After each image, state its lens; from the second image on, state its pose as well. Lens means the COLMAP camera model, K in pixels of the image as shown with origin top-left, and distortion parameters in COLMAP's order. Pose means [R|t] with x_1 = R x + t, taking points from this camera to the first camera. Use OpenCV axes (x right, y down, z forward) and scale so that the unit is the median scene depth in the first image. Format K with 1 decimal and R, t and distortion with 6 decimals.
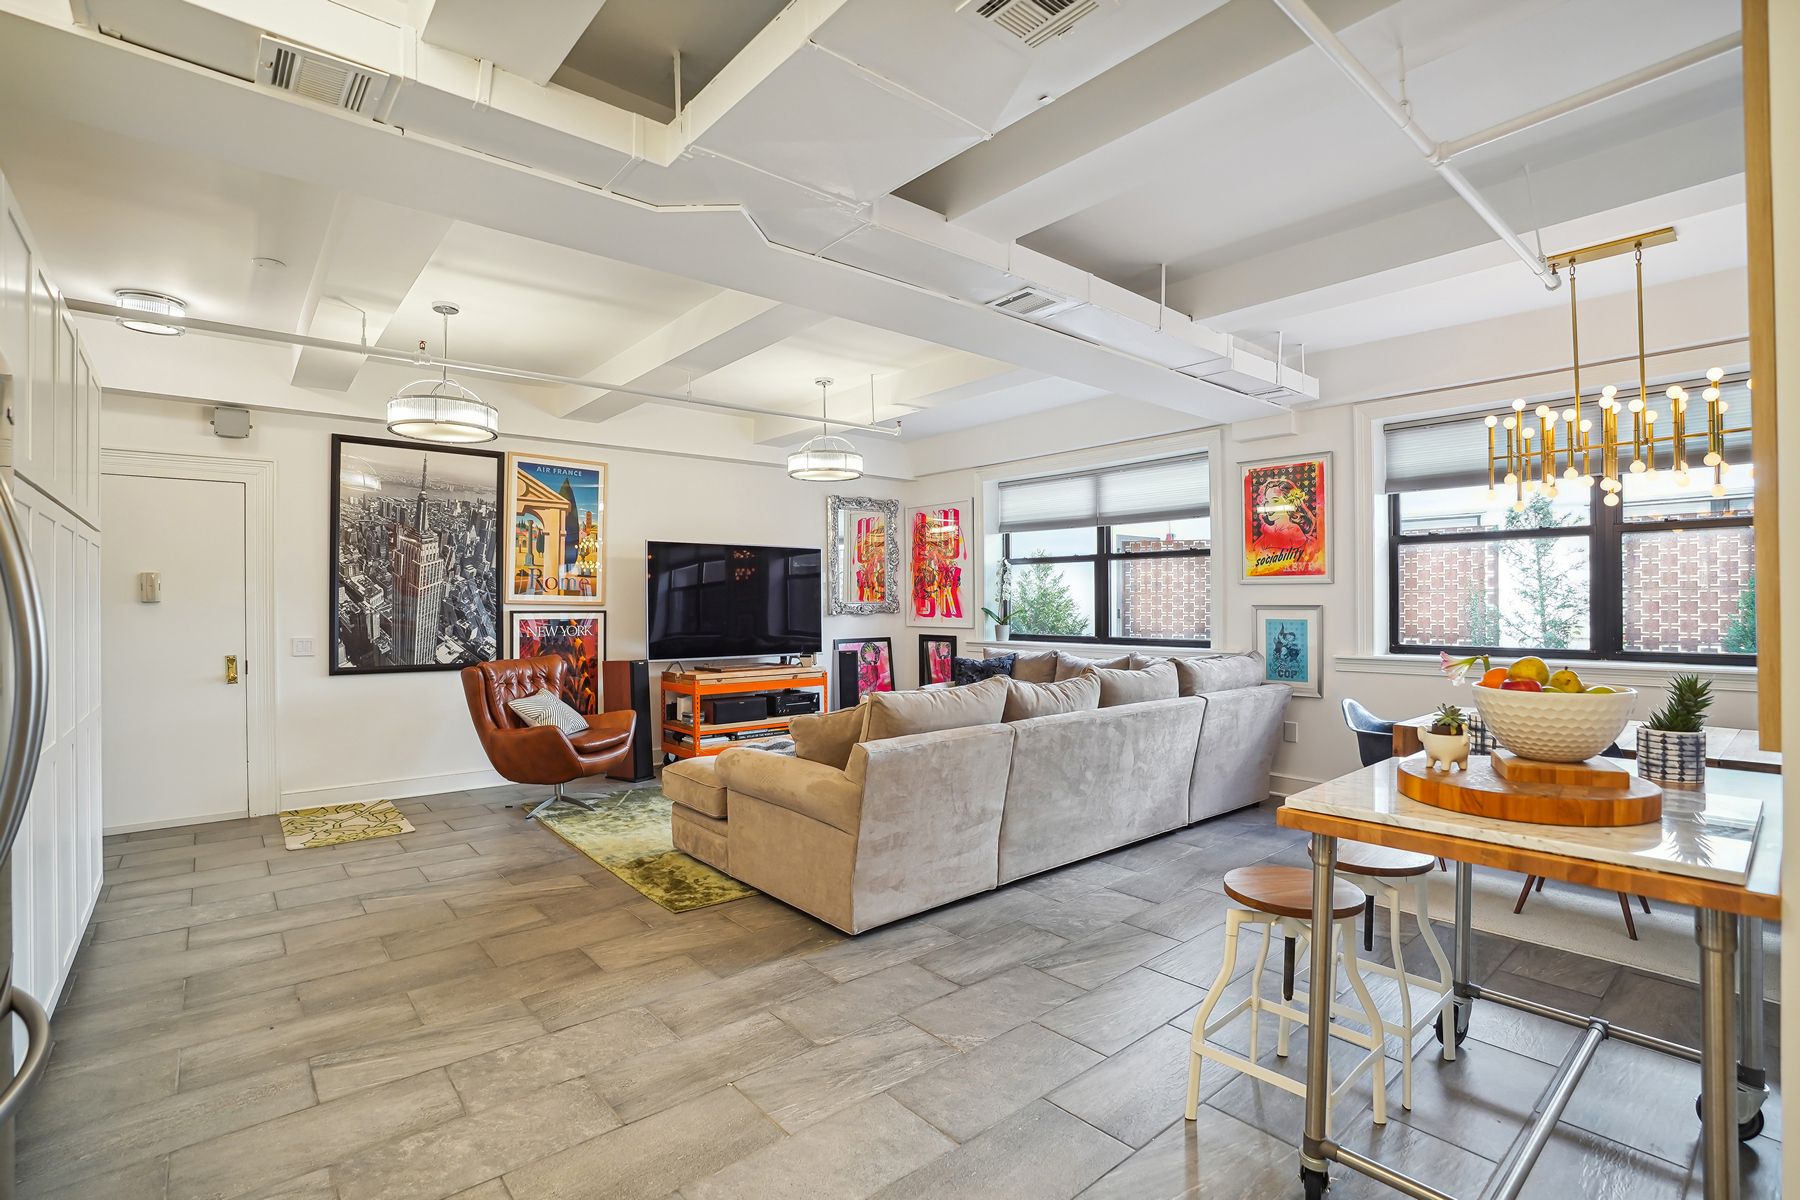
lens RADIAL K [[838.8, 0, 904.2], [0, 838.8, 601.6], [0, 0, 1]] dist [-0.076892, 0.033810]
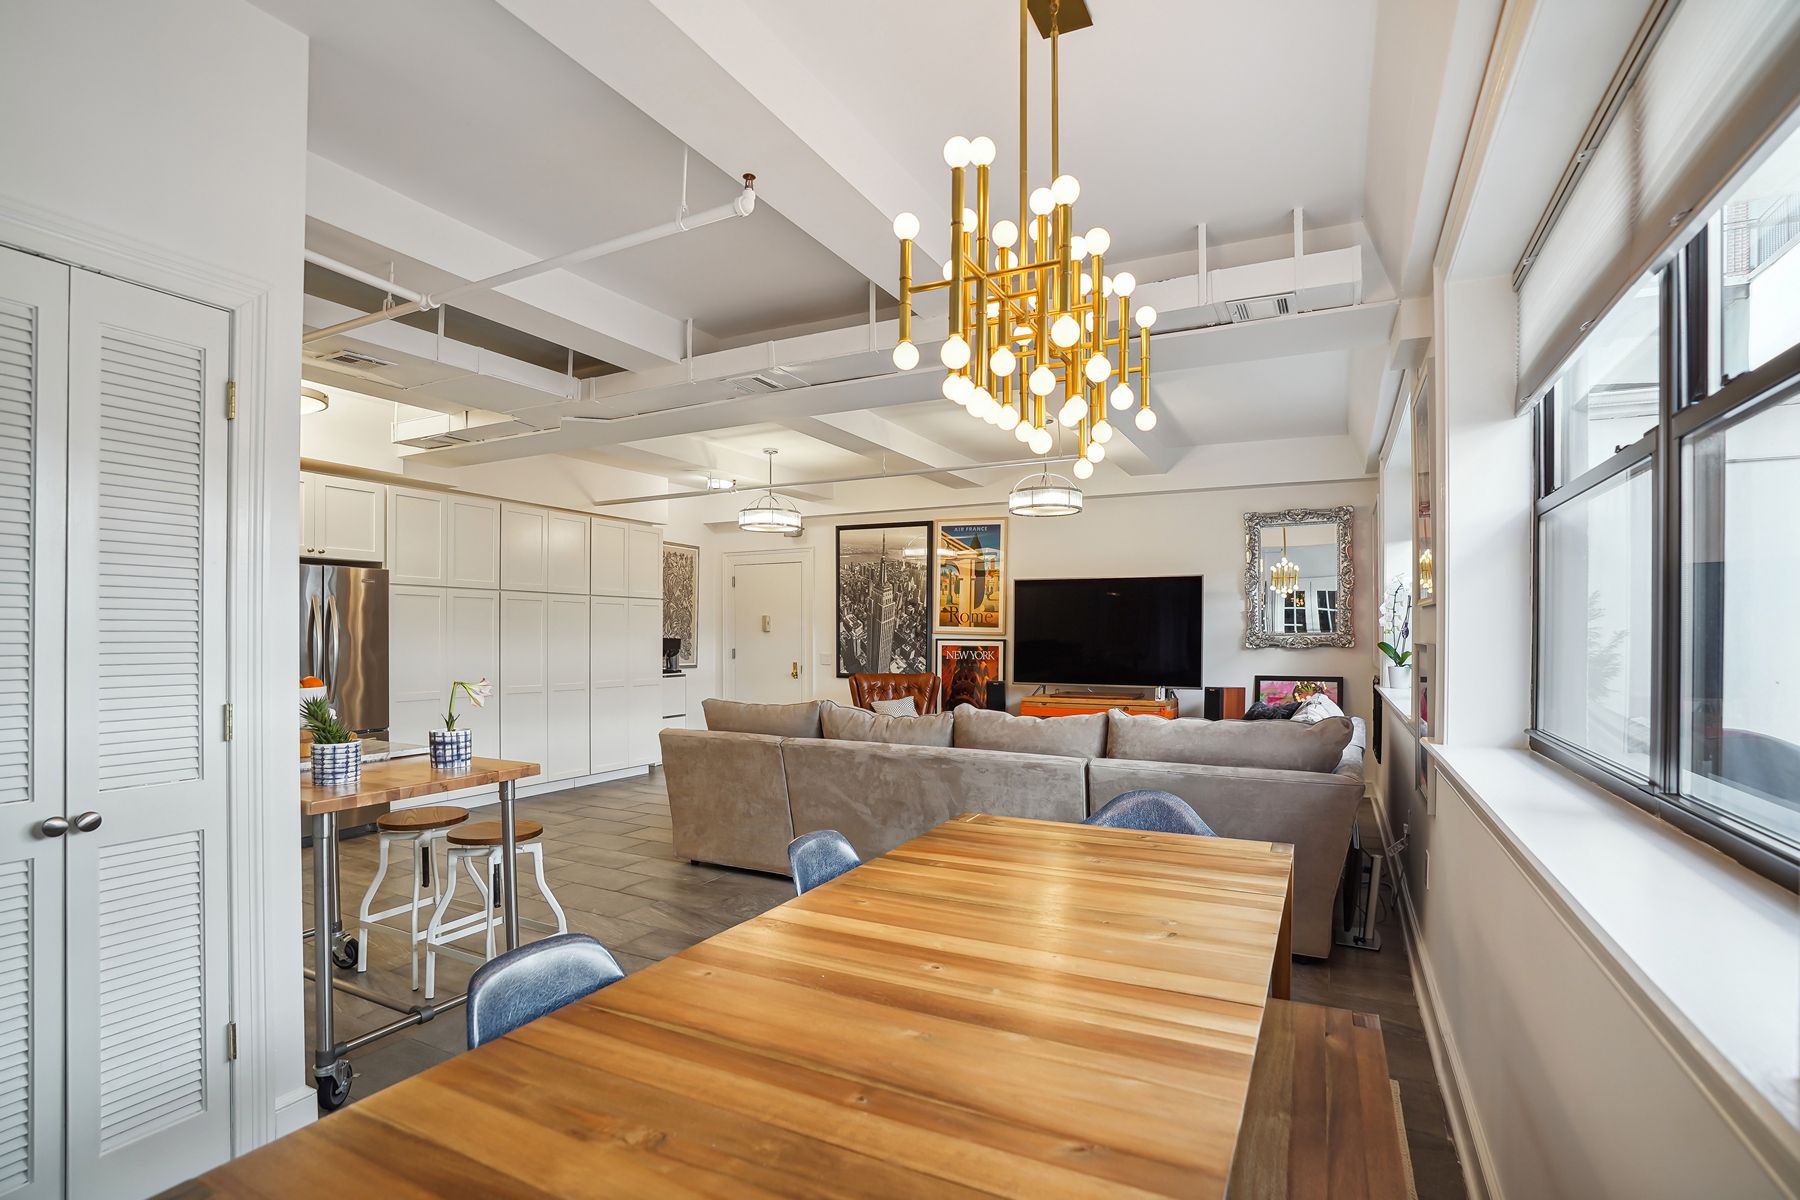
lens RADIAL K [[858.2, 0, 906.2], [0, 858.2, 638.2], [0, 0, 1]] dist [-0.060711, 0.000083]
pose [[0.387348, 0.010388, -0.921875, 0.833922], [-0.001704, 0.999943, 0.010552, -0.004445], [0.921932, -0.002517, 0.387344, 0.442276]]
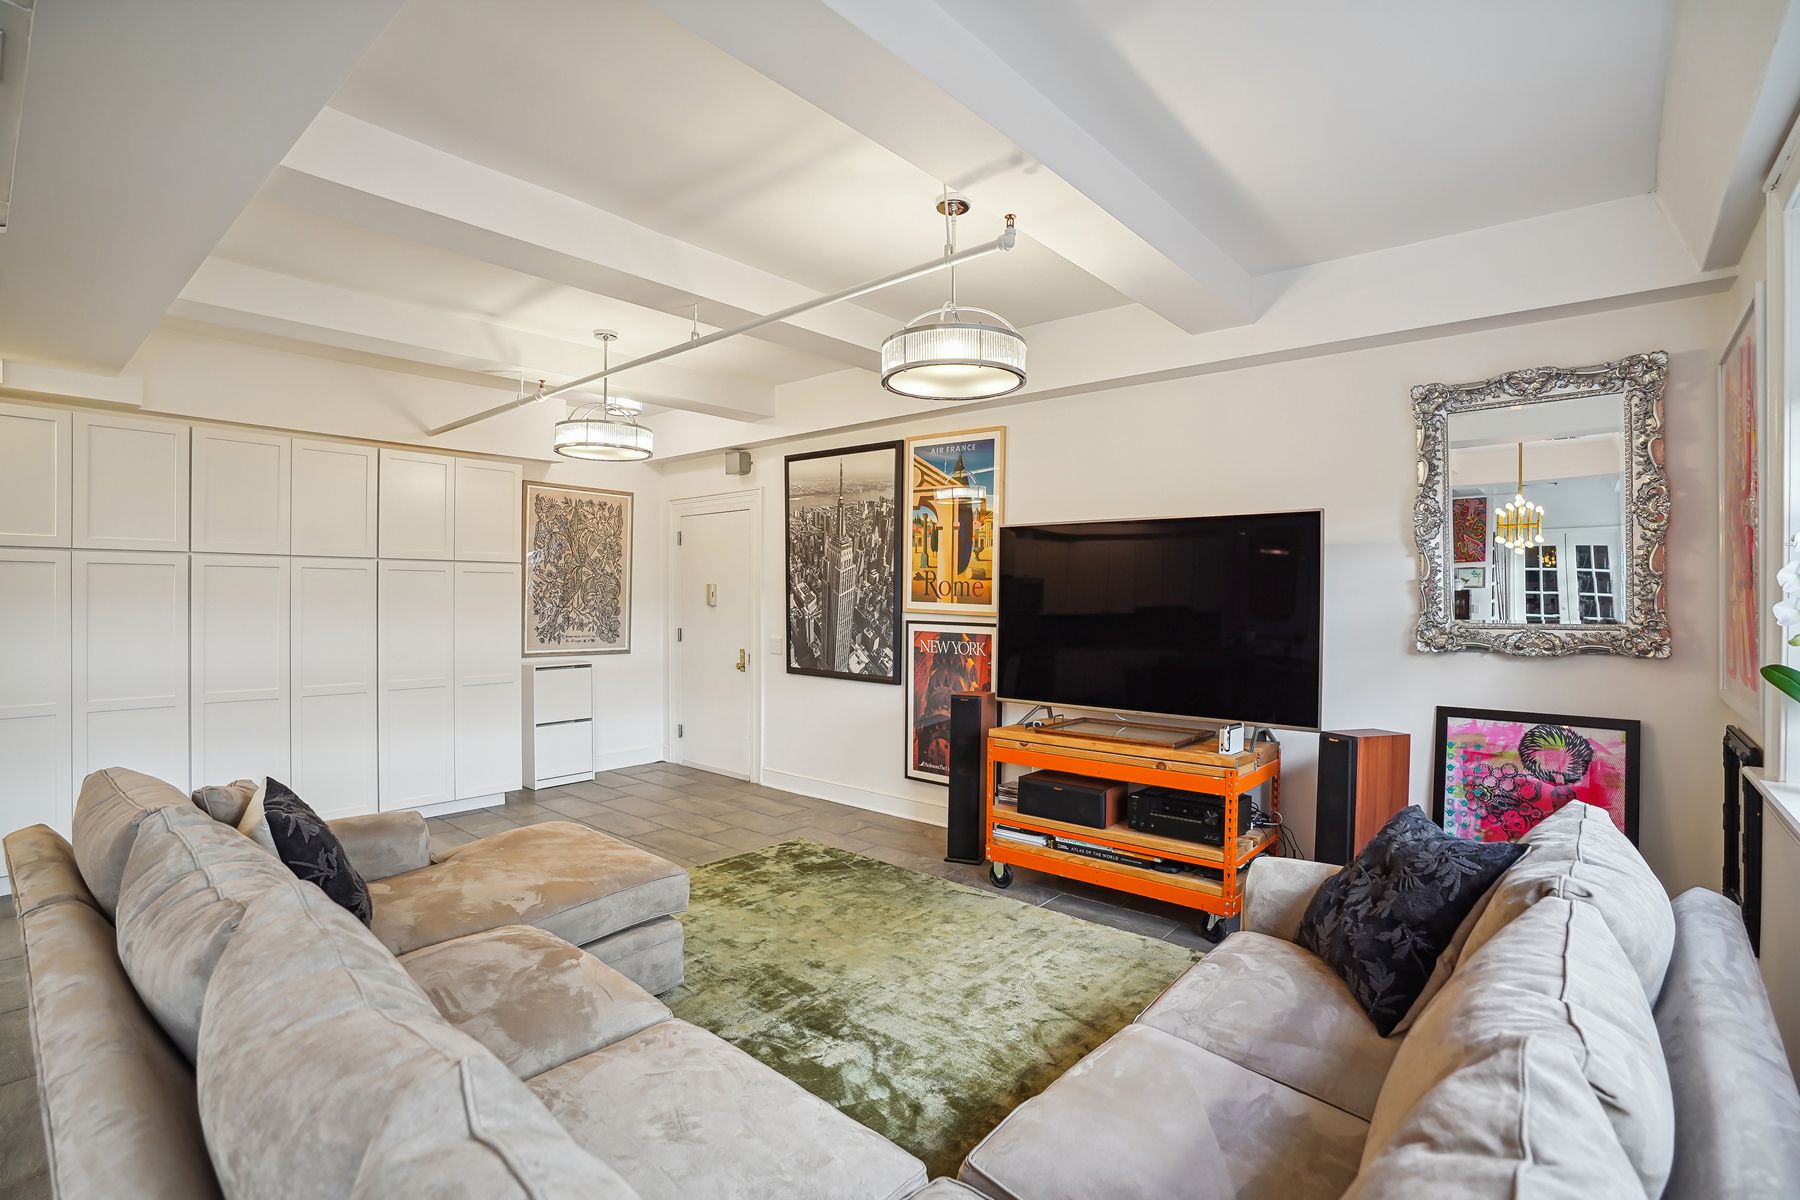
lens RADIAL K [[844.8, 0, 903.8], [0, 844.8, 594.7], [0, 0, 1]] dist [-0.067968, 0.026693]
pose [[0.160883, 0.006172, -0.986954, 0.426002], [-0.003041, 0.999979, 0.005757, -0.022349], [0.986969, 0.002075, 0.160898, 0.905600]]
